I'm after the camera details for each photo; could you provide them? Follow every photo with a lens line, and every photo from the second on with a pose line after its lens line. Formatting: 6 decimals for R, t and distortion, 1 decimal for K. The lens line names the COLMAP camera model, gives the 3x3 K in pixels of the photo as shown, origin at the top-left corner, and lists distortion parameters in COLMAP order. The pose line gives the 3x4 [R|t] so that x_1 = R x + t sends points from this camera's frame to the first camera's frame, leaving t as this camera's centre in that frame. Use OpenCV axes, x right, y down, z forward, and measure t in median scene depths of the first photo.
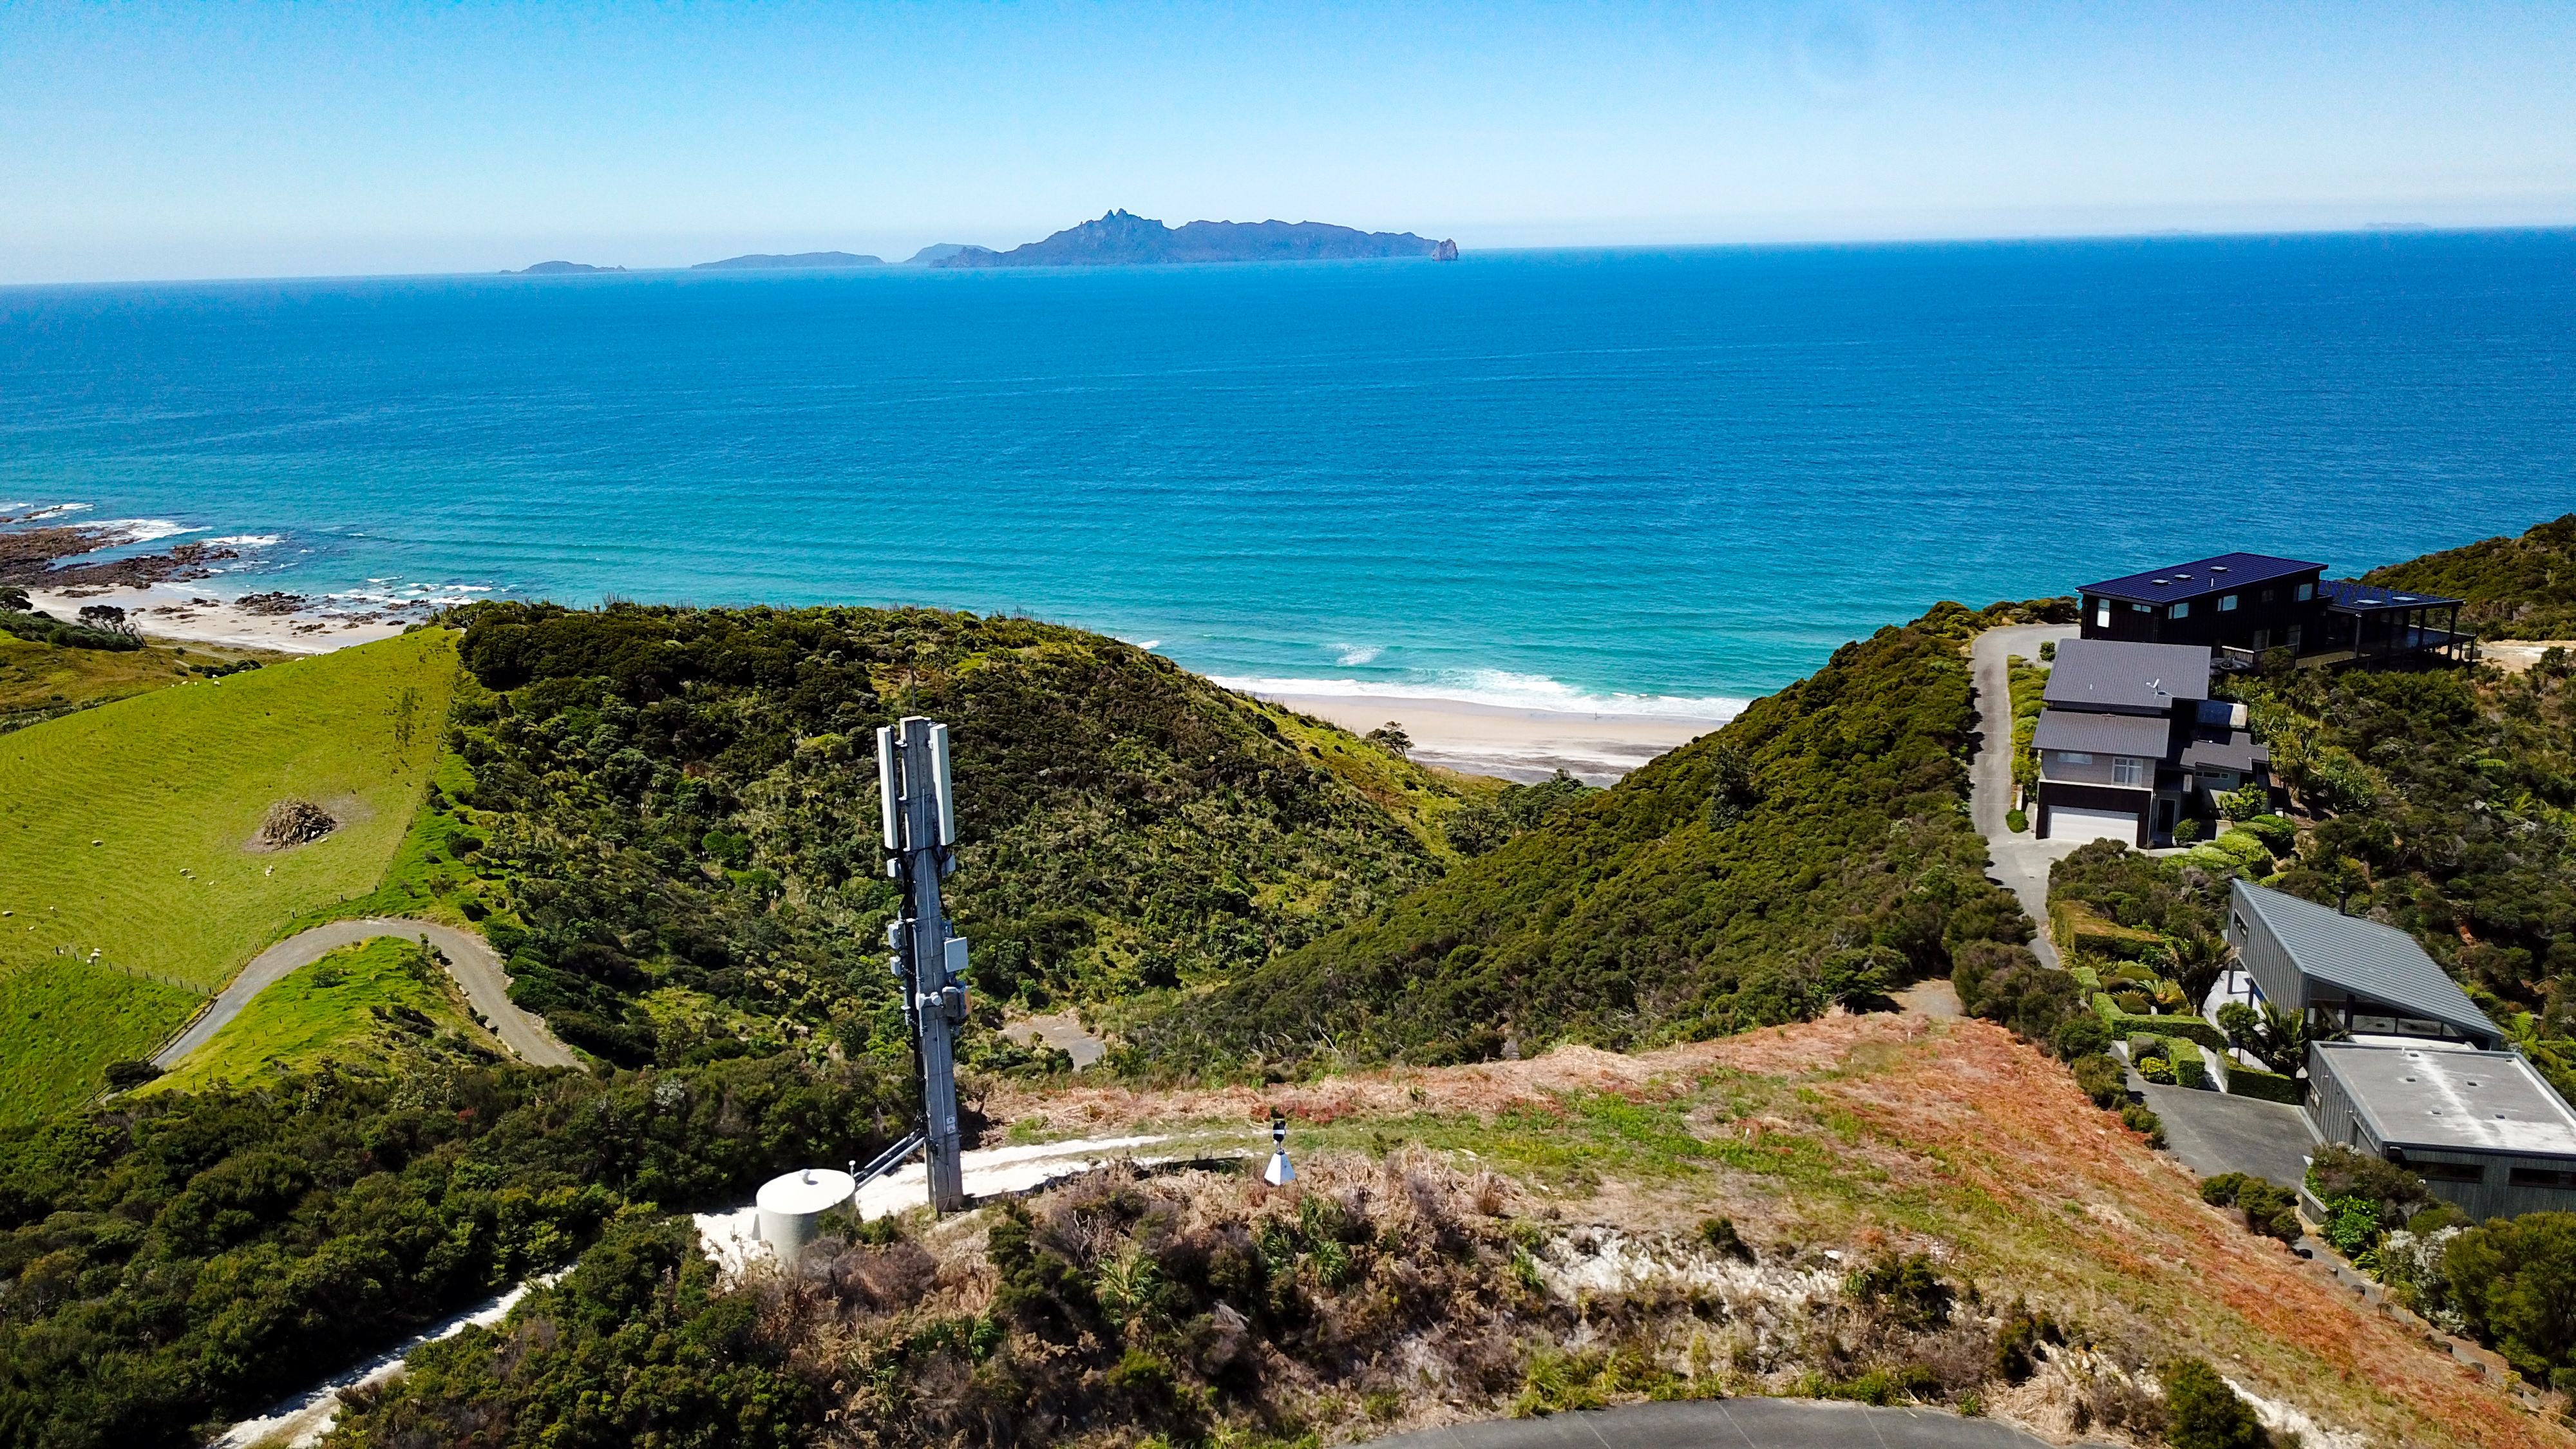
lens RADIAL K [[1963.6, 0, 1308.4], [0, 1963.6, 733.0], [0, 0, 1]] dist [0.025100, -0.033479]
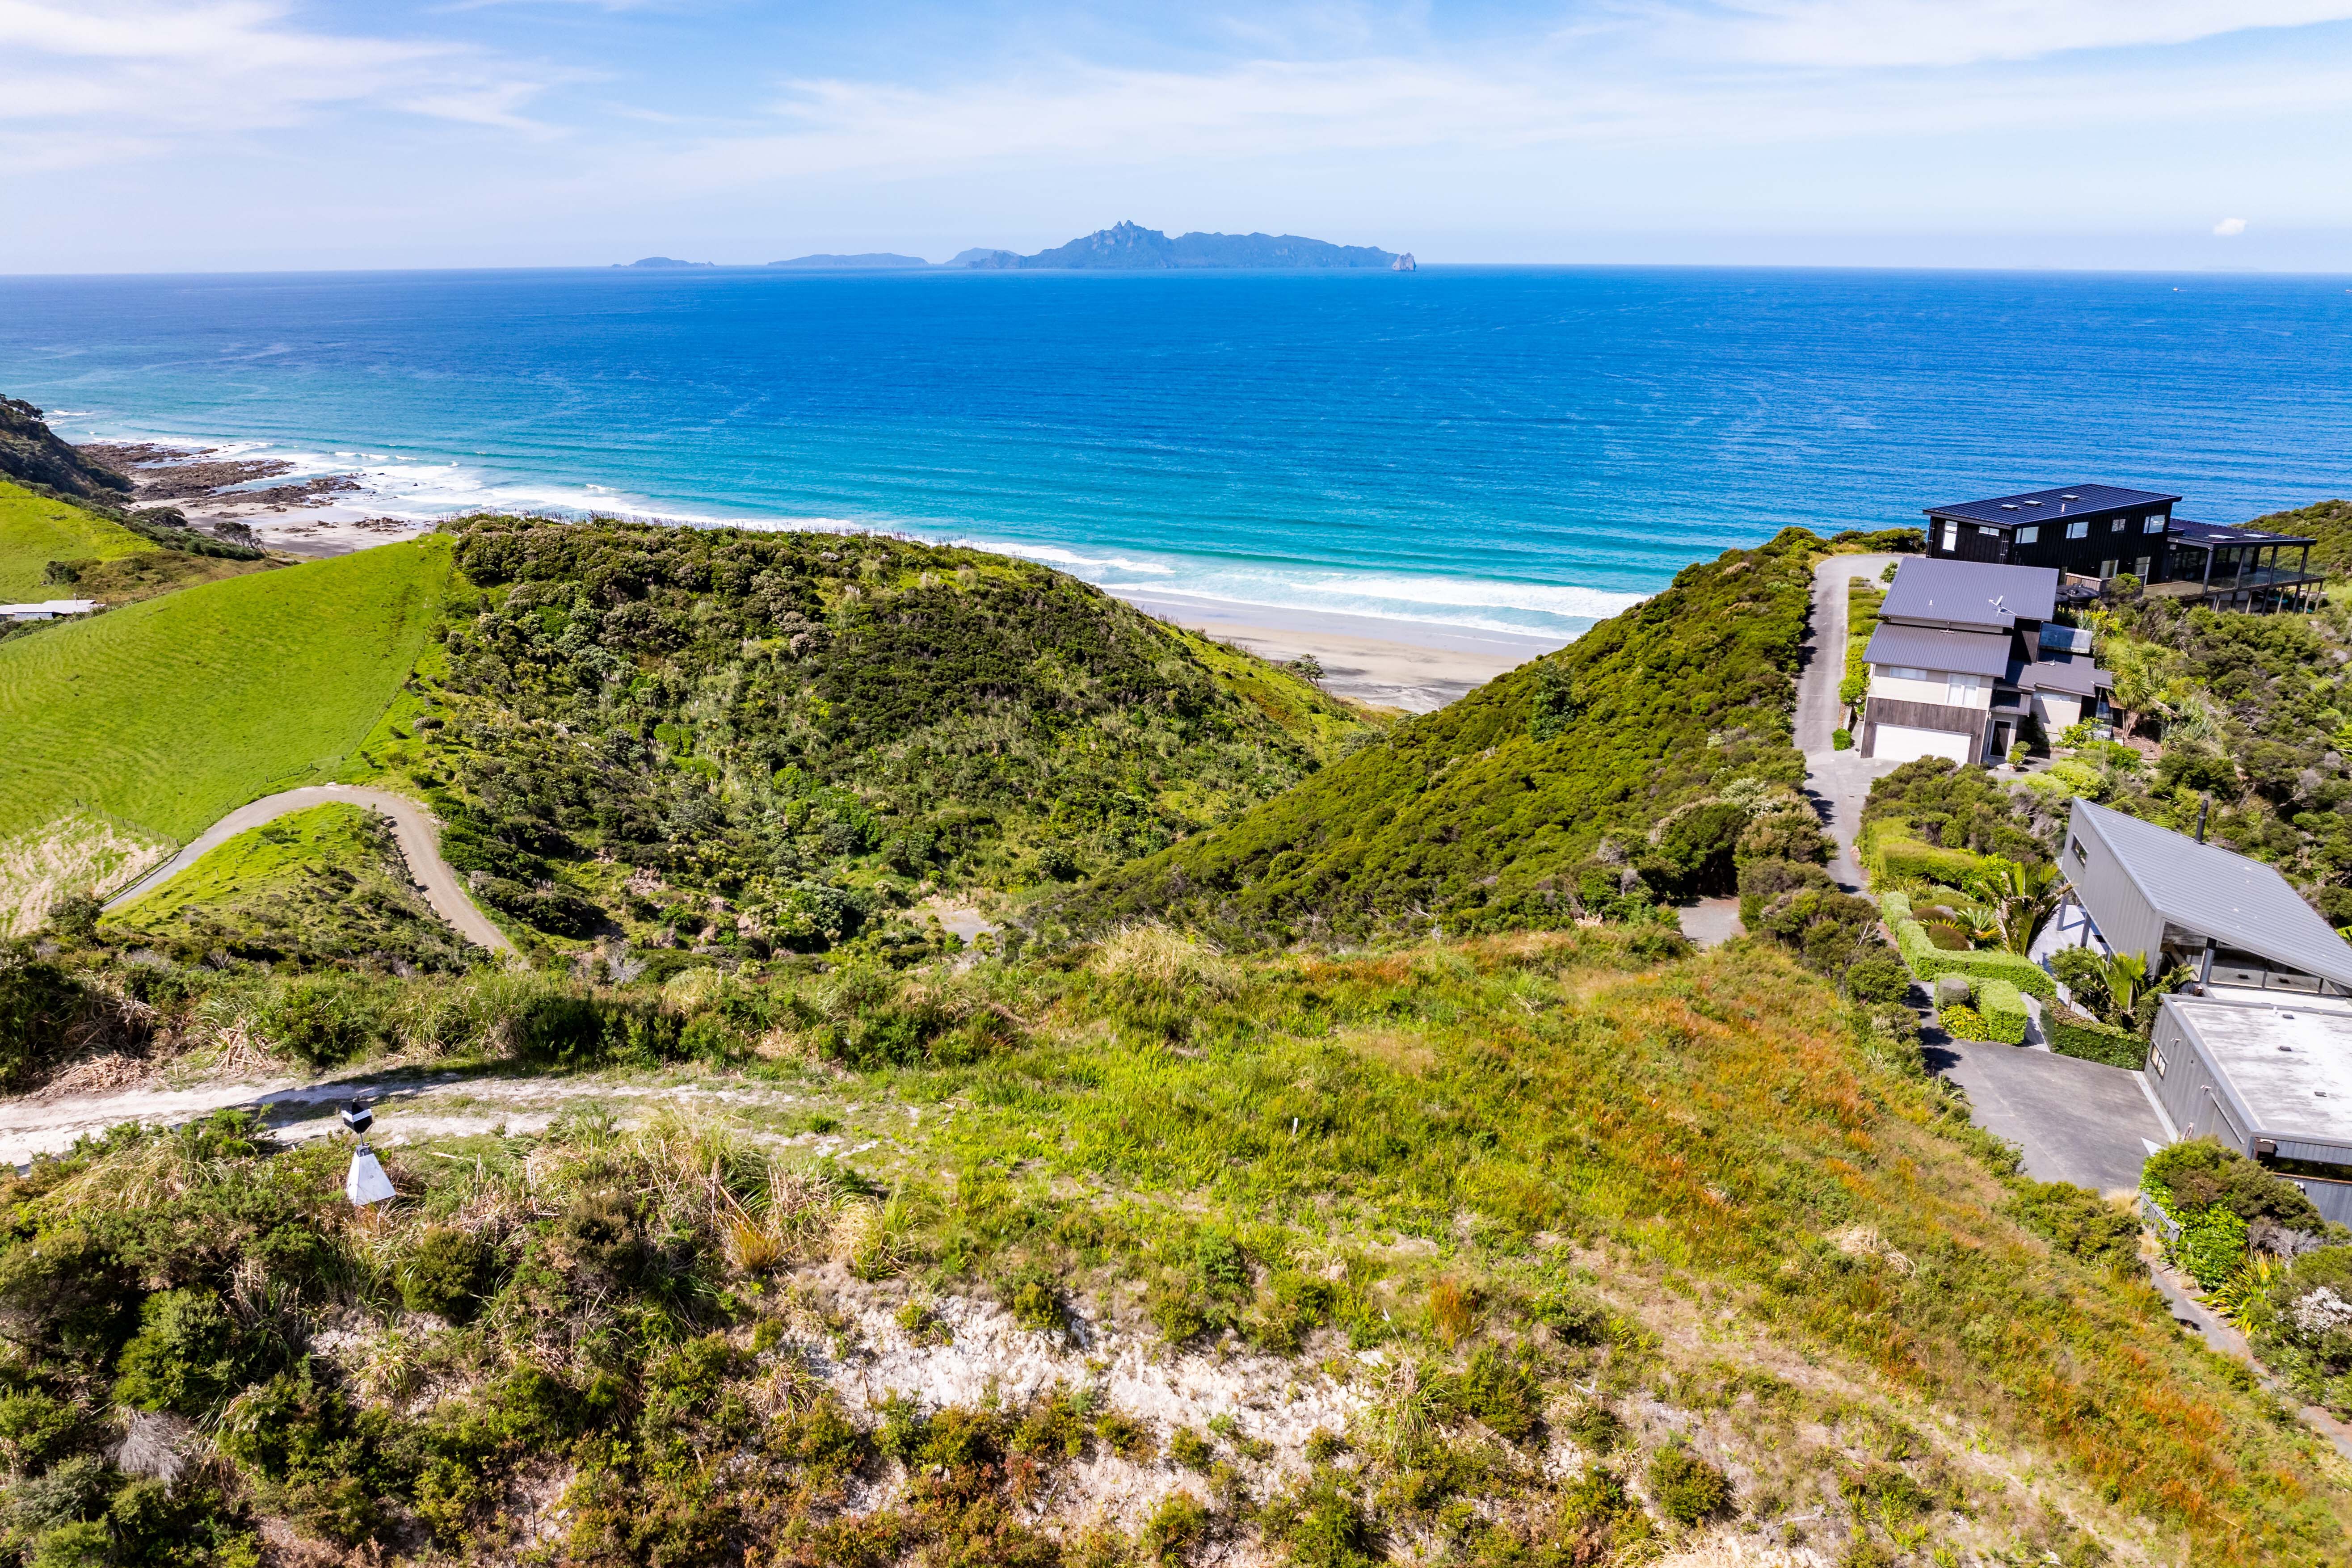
lens RADIAL K [[1648.8, 0, 1187.3], [0, 1648.8, 786.4], [0, 0, 1]] dist [-0.027900, -0.023332]
pose [[0.997955, 0.040129, -0.049755, 0.041416], [-0.036639, 0.996932, 0.069164, 0.011788], [0.052378, -0.067200, 0.996364, 0.094390]]
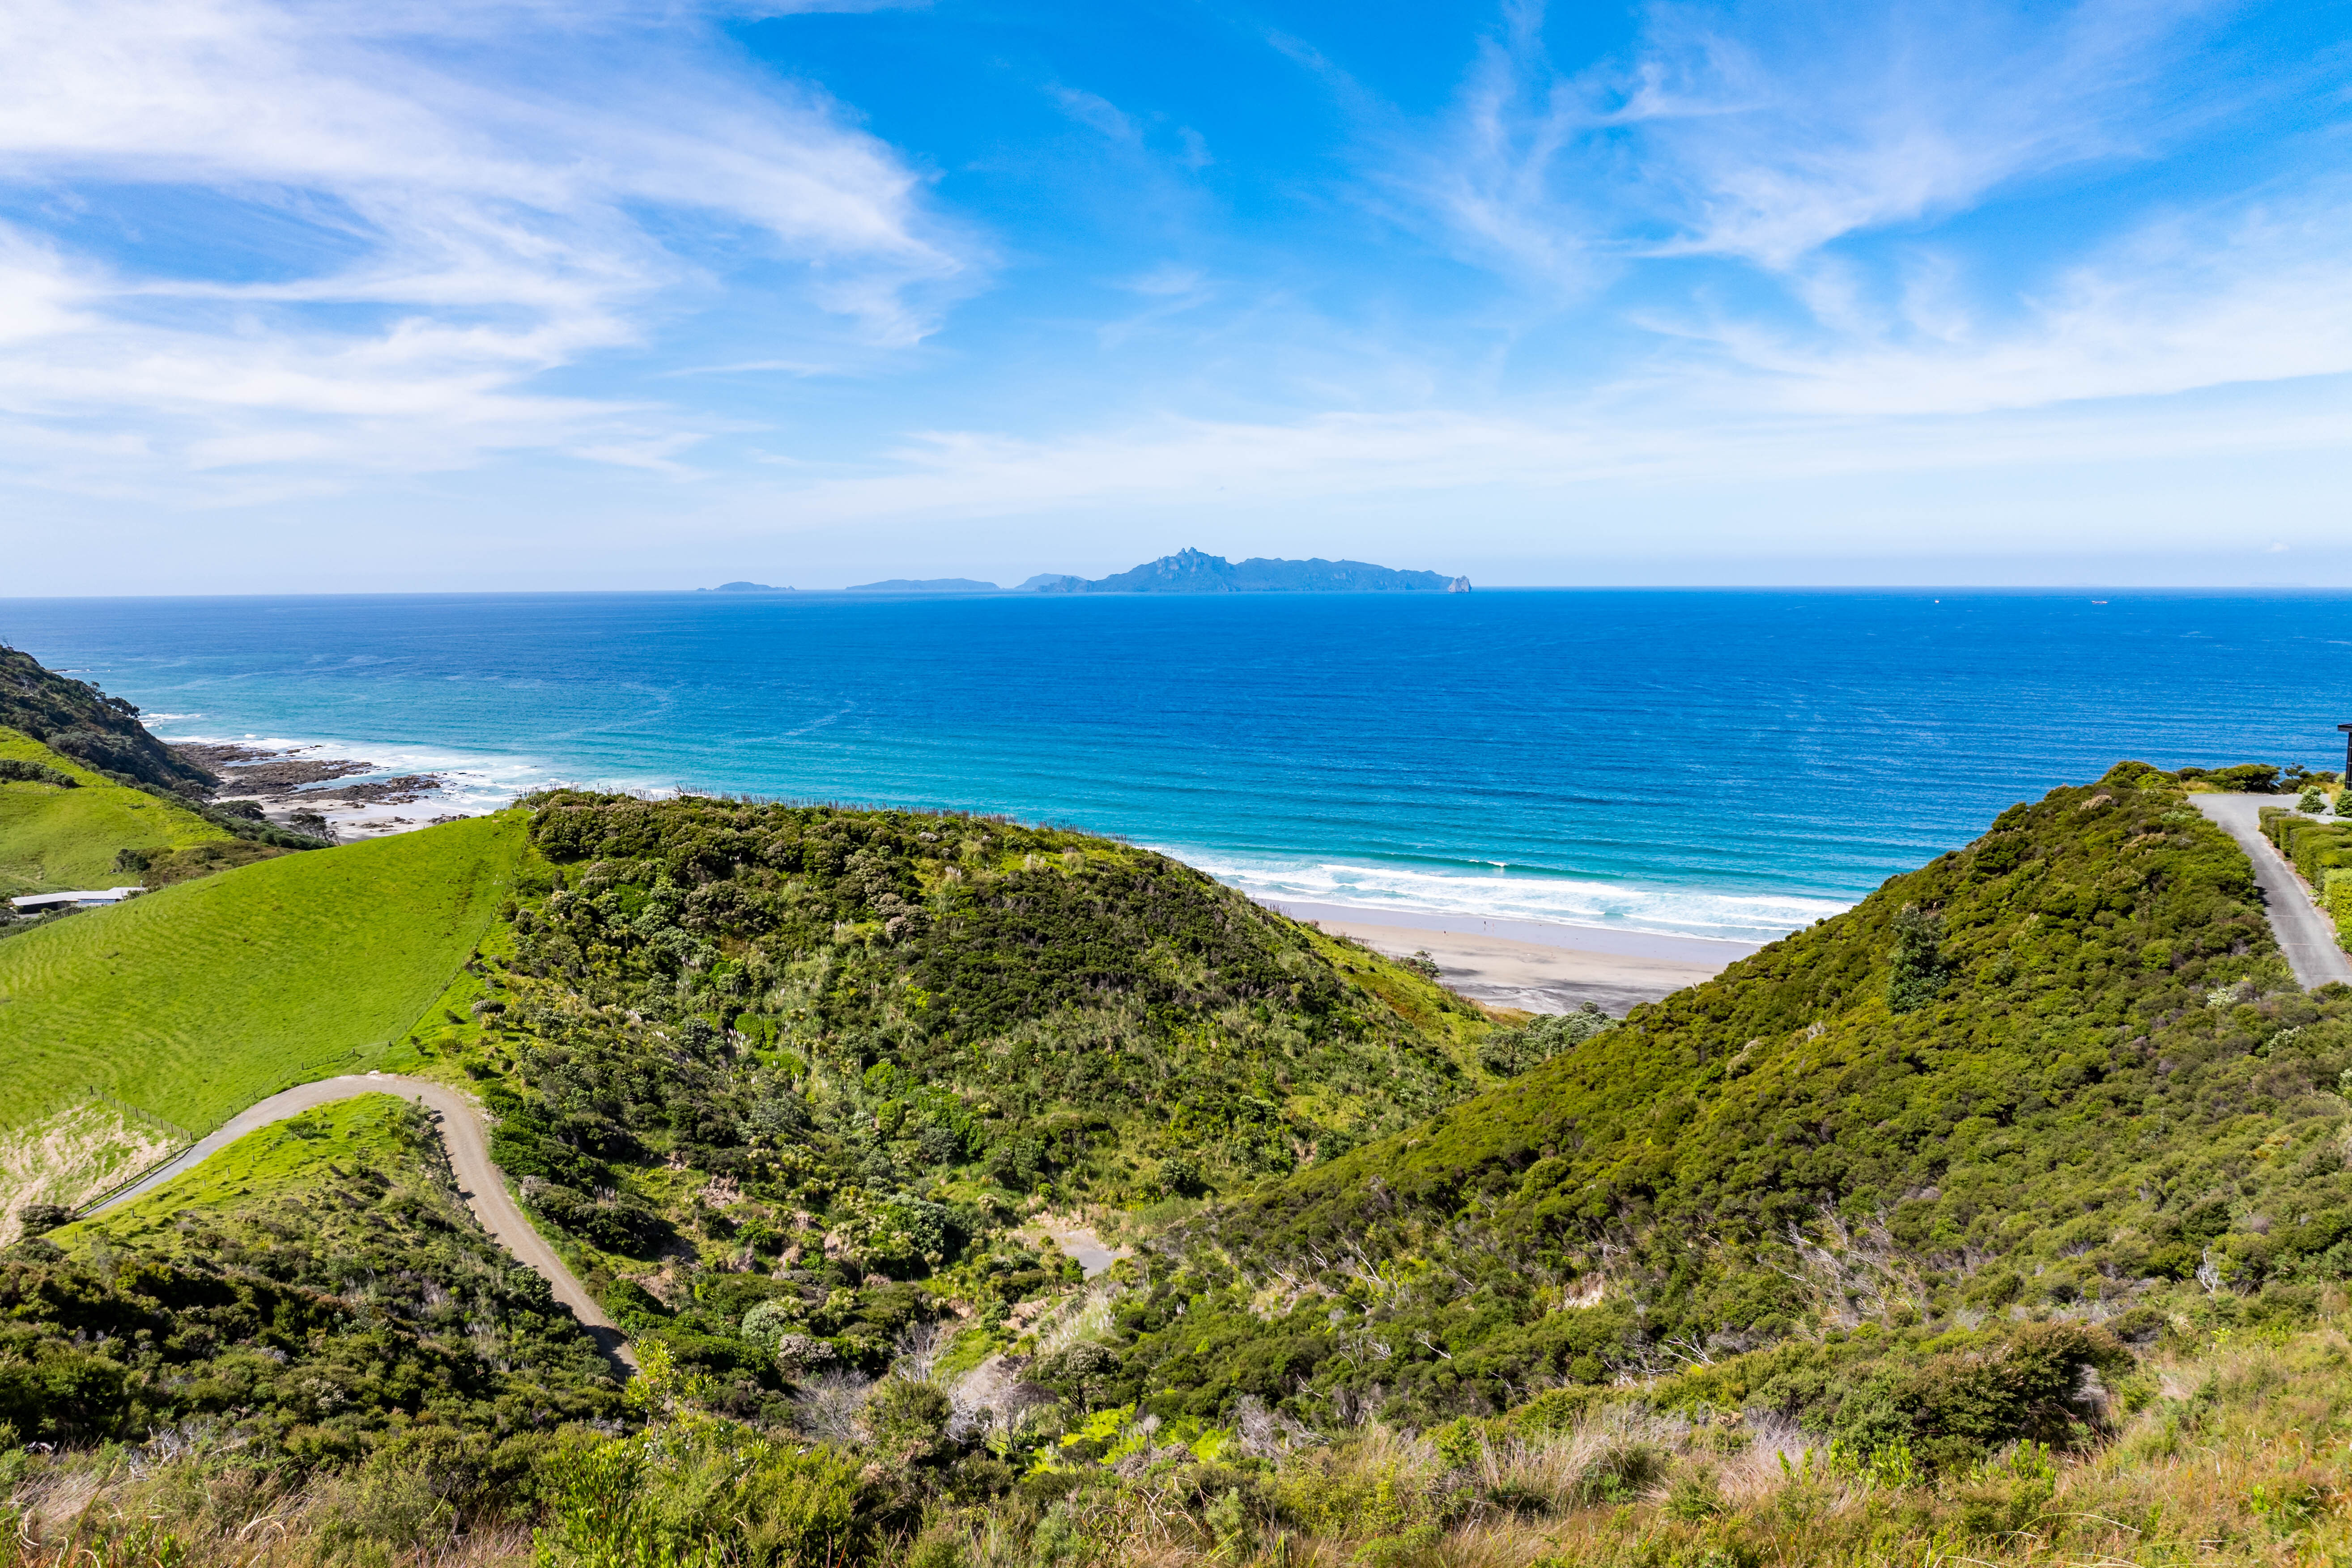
lens RADIAL K [[1648.8, 0, 1183.2], [0, 1648.8, 783.3], [0, 0, 1]] dist [-0.027900, -0.023332]
pose [[0.995121, 0.030451, -0.093845, -0.006134], [-0.041651, 0.991924, -0.119799, 0.026968], [0.089439, 0.123123, 0.988353, 0.186950]]
